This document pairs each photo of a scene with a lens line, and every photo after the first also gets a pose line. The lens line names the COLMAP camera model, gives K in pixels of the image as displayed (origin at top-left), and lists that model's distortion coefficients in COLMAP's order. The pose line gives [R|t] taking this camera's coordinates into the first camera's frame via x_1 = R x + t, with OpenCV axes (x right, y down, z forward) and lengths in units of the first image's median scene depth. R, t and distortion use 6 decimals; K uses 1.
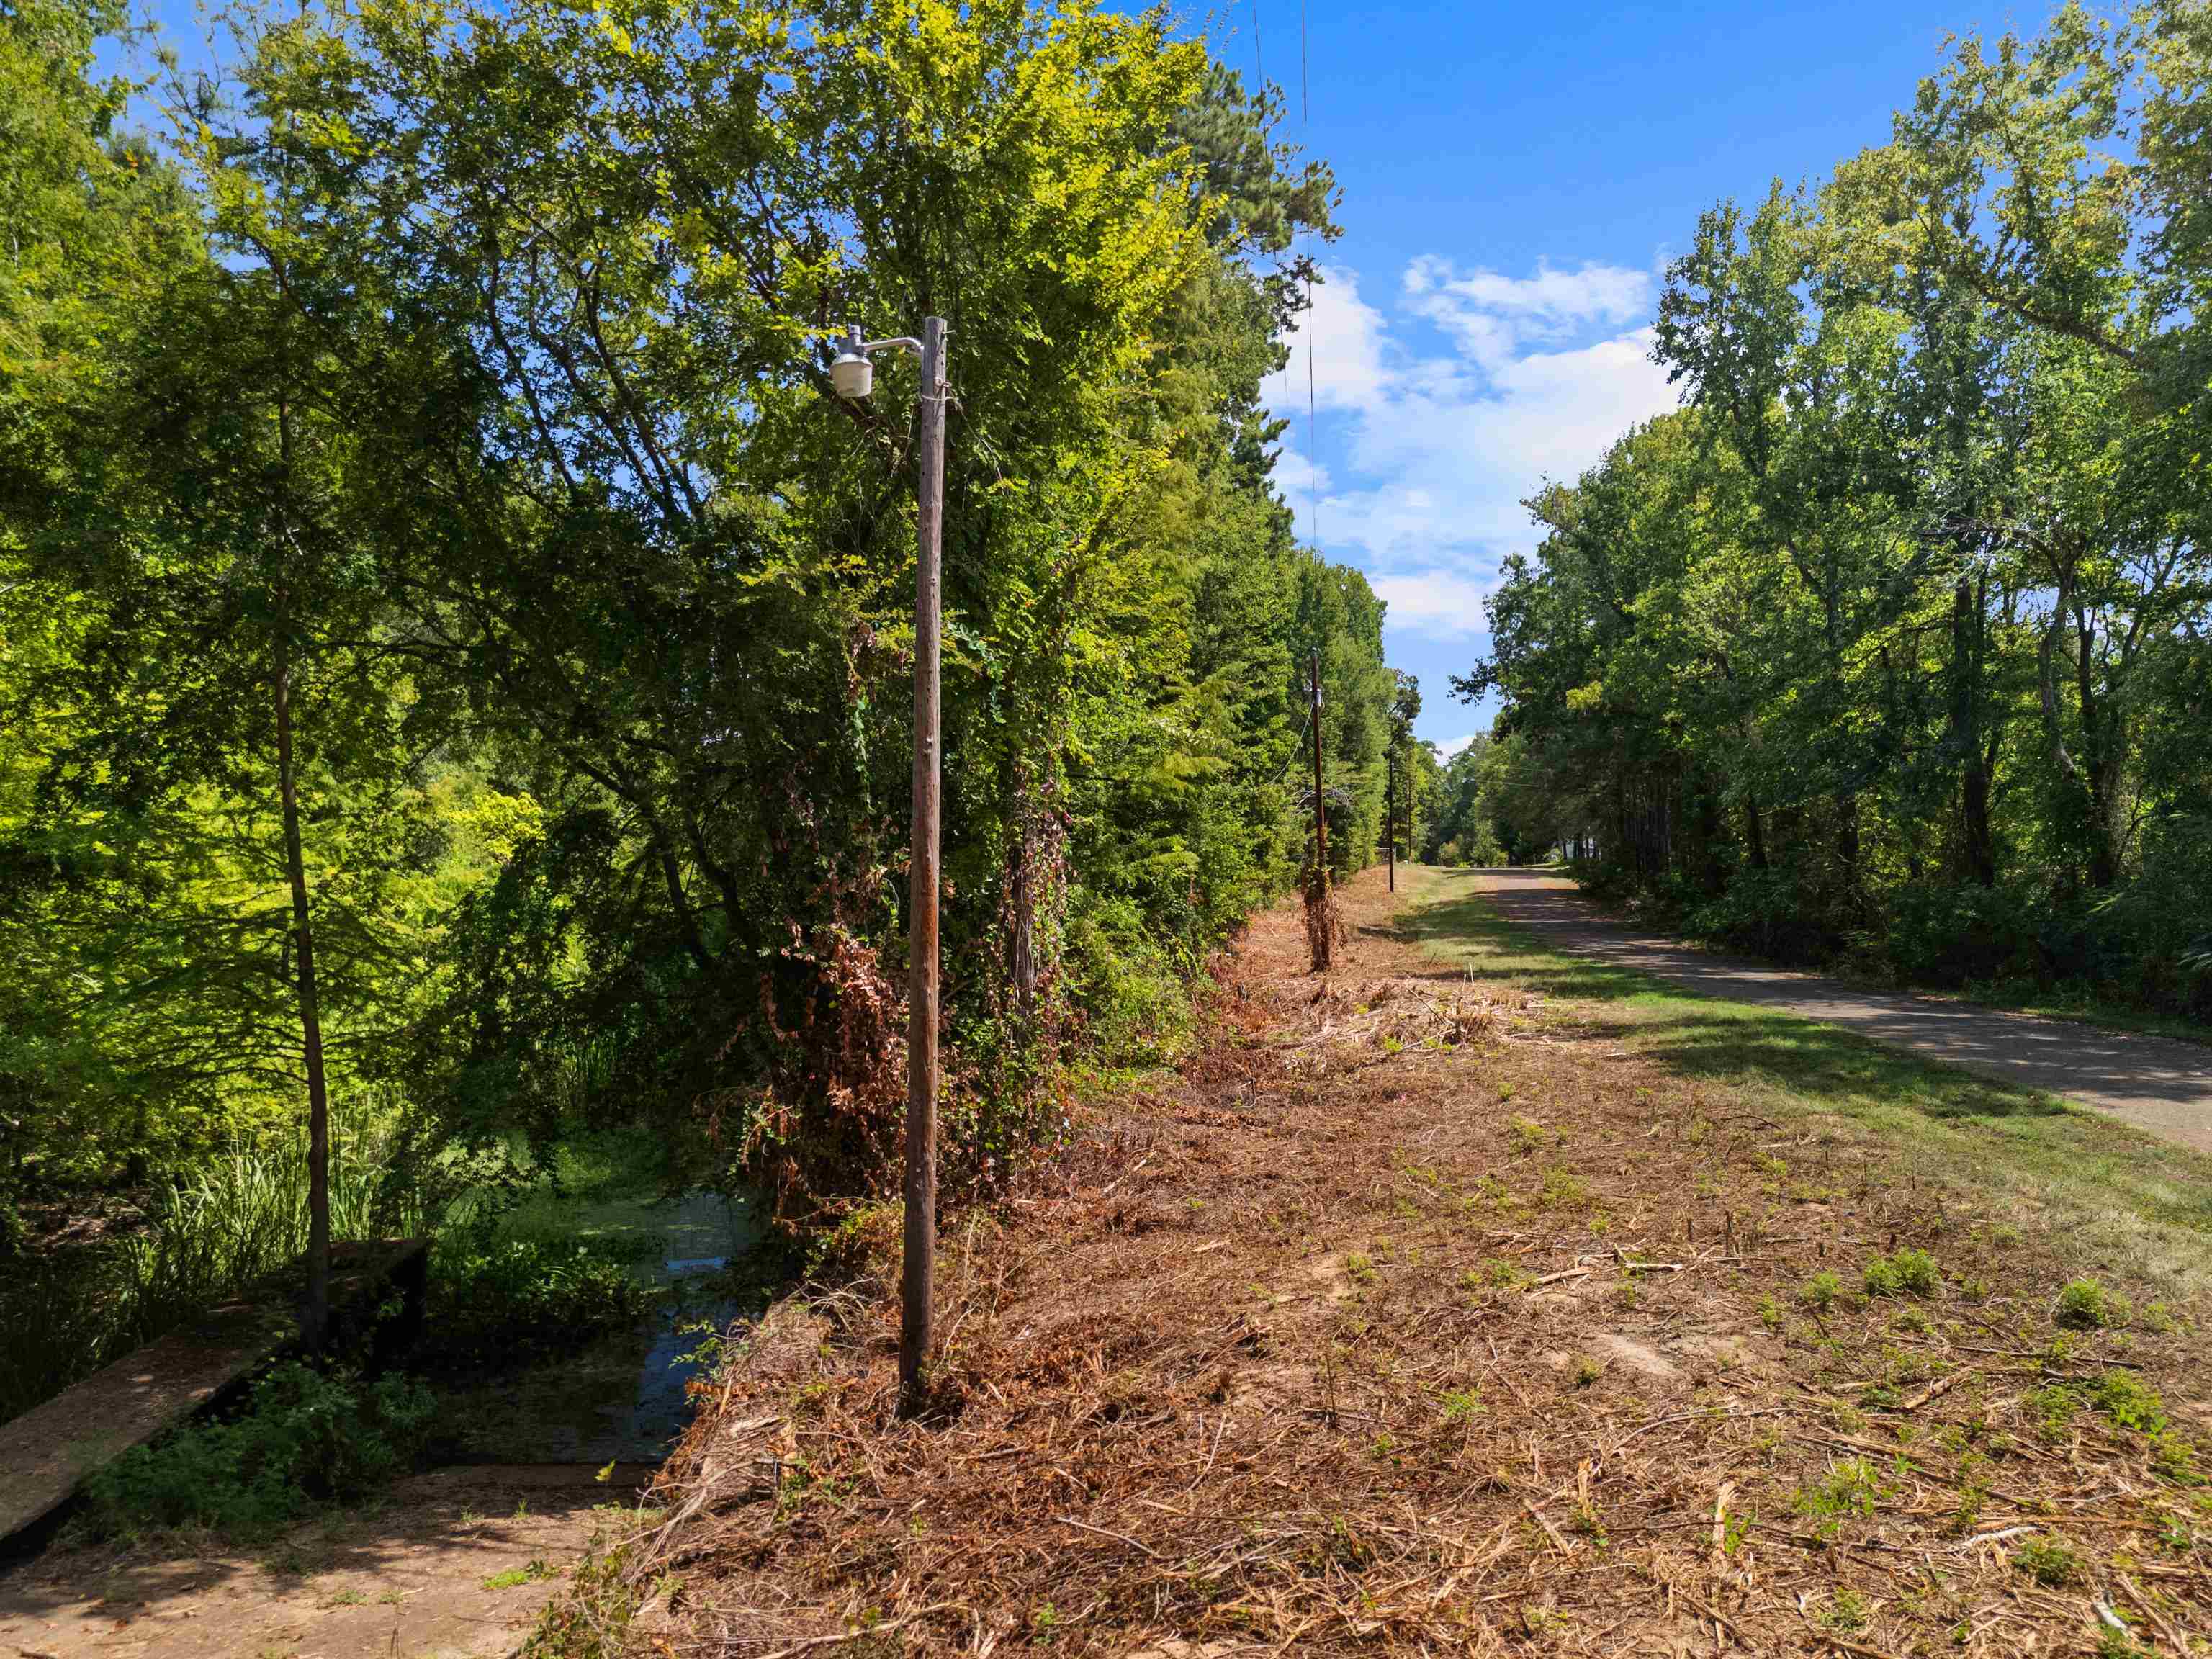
lens RADIAL K [[1618.4, 0, 1120.7], [0, 1618.4, 839.8], [0, 0, 1]] dist [0.067245, -0.056613]
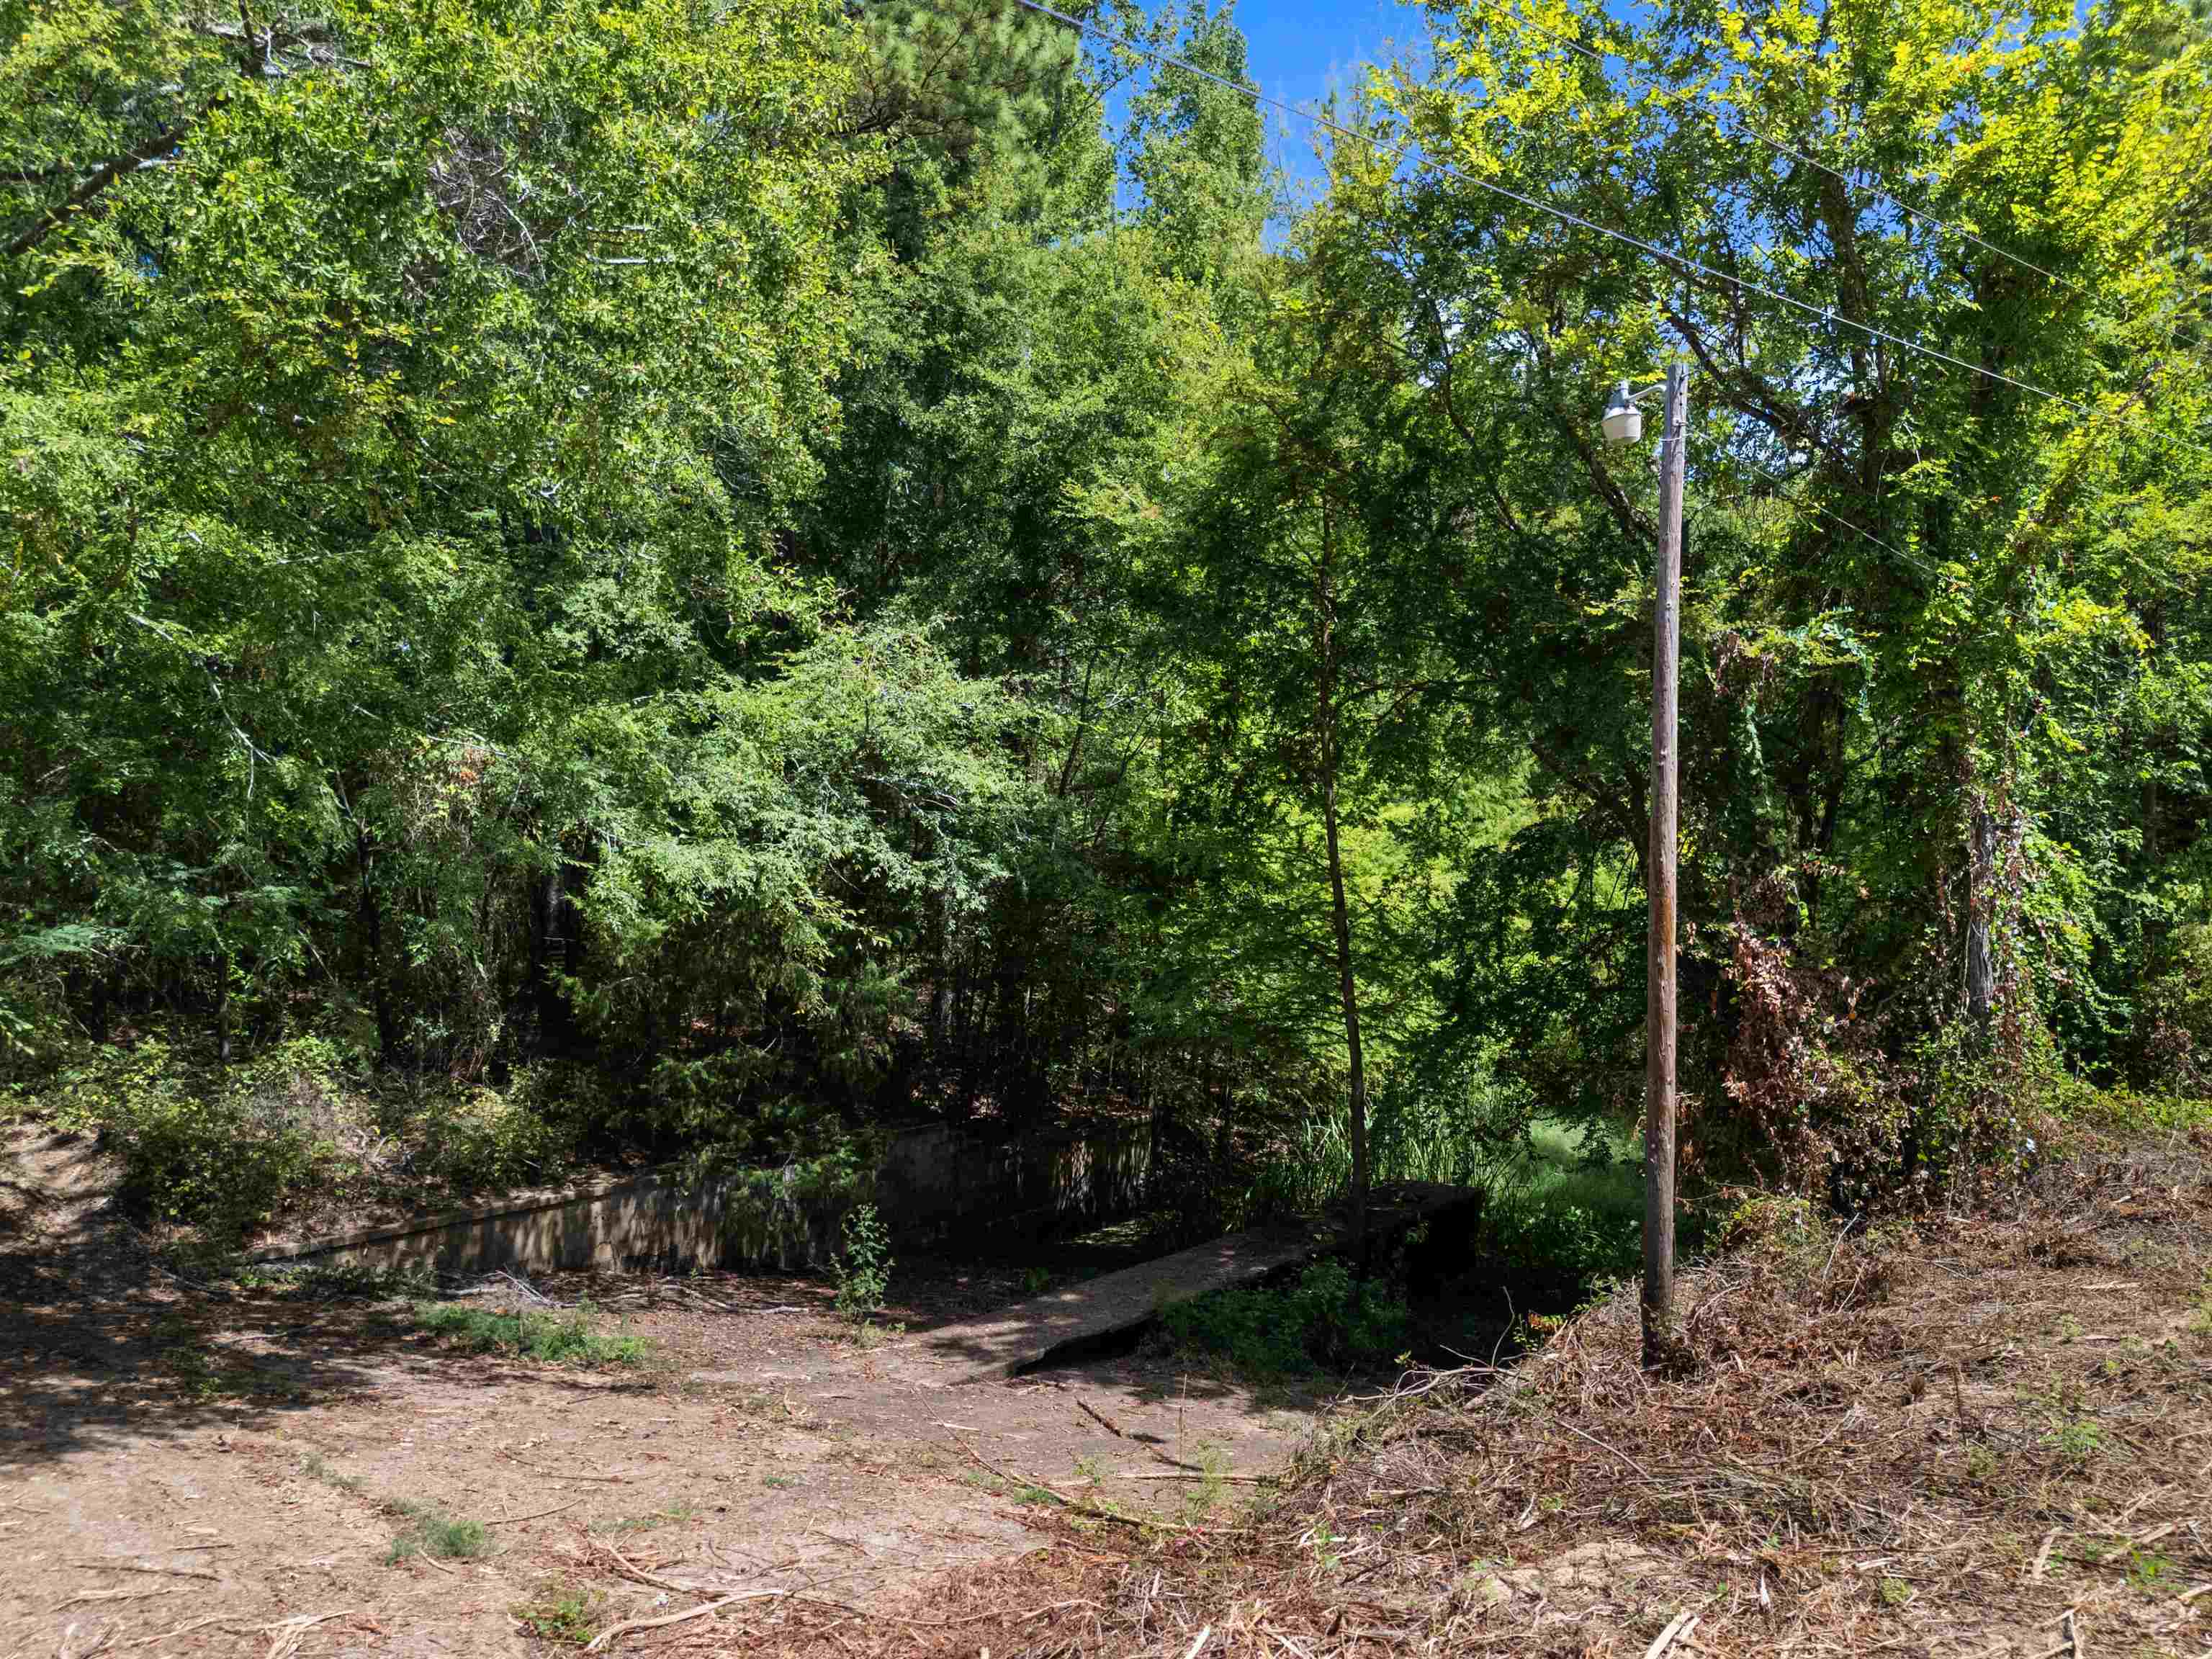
lens RADIAL K [[1618.4, 0, 1120.7], [0, 1618.4, 839.8], [0, 0, 1]] dist [0.067245, -0.056613]
pose [[0.748939, -0.016422, -0.662435, 0.249080], [0.018137, 0.999826, -0.004281, -0.004421], [0.662390, -0.008809, 0.749107, -0.047300]]
